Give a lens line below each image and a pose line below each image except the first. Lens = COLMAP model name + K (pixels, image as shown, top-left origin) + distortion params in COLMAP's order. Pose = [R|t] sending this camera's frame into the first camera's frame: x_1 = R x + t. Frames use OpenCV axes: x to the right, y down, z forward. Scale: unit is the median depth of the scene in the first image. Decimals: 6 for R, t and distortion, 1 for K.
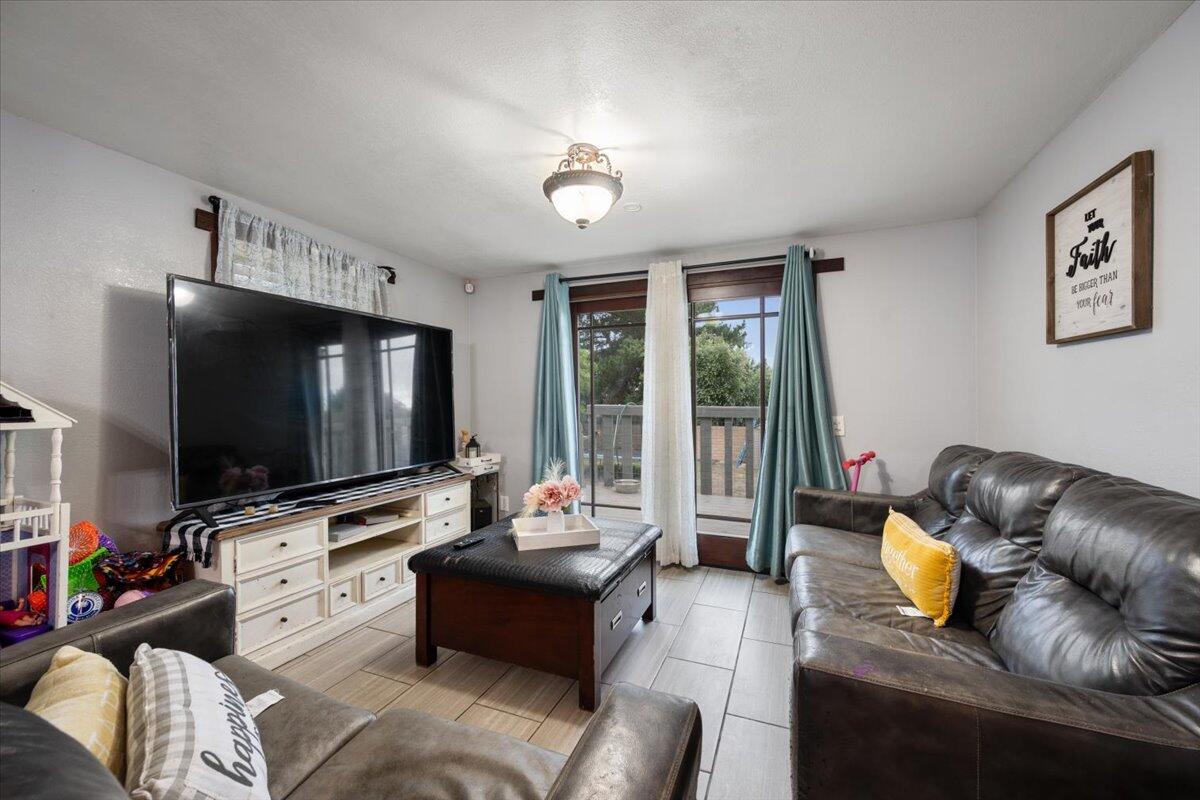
lens RADIAL K [[466.8, 0, 600.8], [0, 466.8, 398.9], [0, 0, 1]] dist [0.001691, 0.000050]
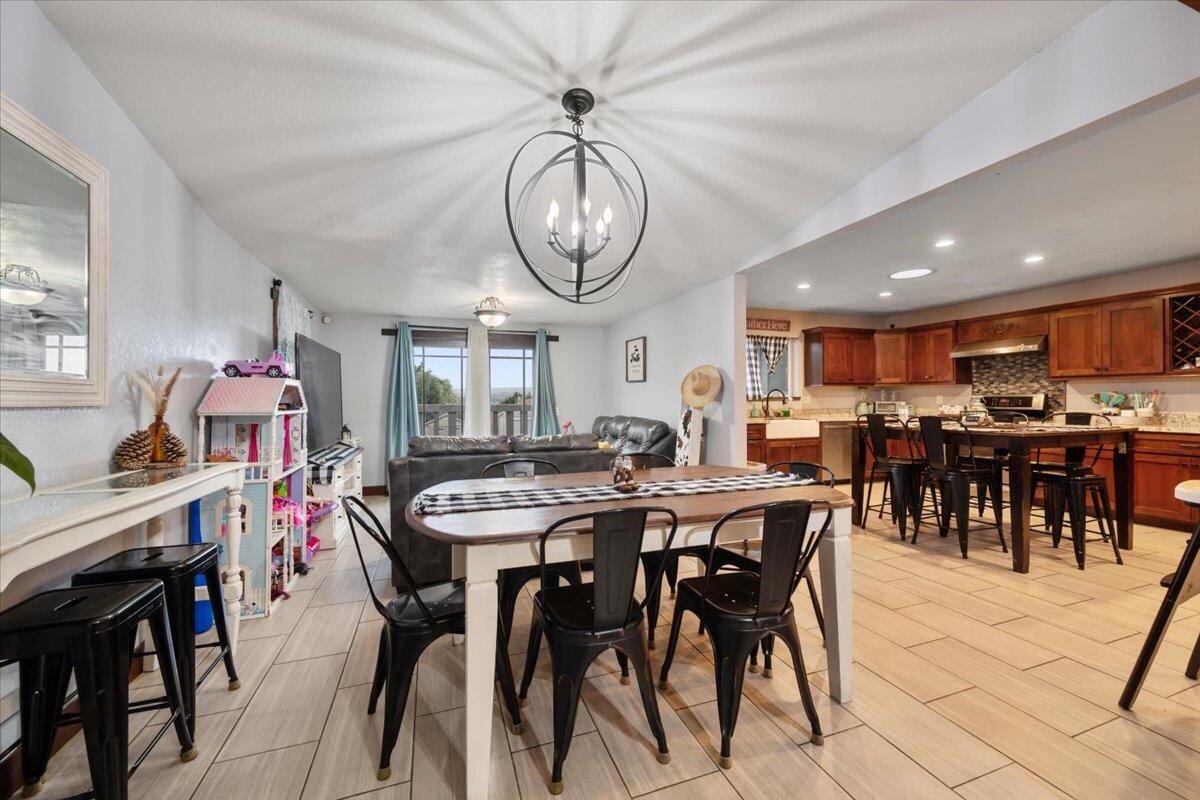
lens RADIAL K [[466.8, 0, 600.5], [0, 466.8, 399.1], [0, 0, 1]] dist [0.001691, 0.000050]
pose [[0.737186, -0.000594, 0.675690, -1.222521], [0.001770, 0.999998, -0.001052, 0.004710], [-0.675688, 0.001972, 0.737185, -1.136017]]
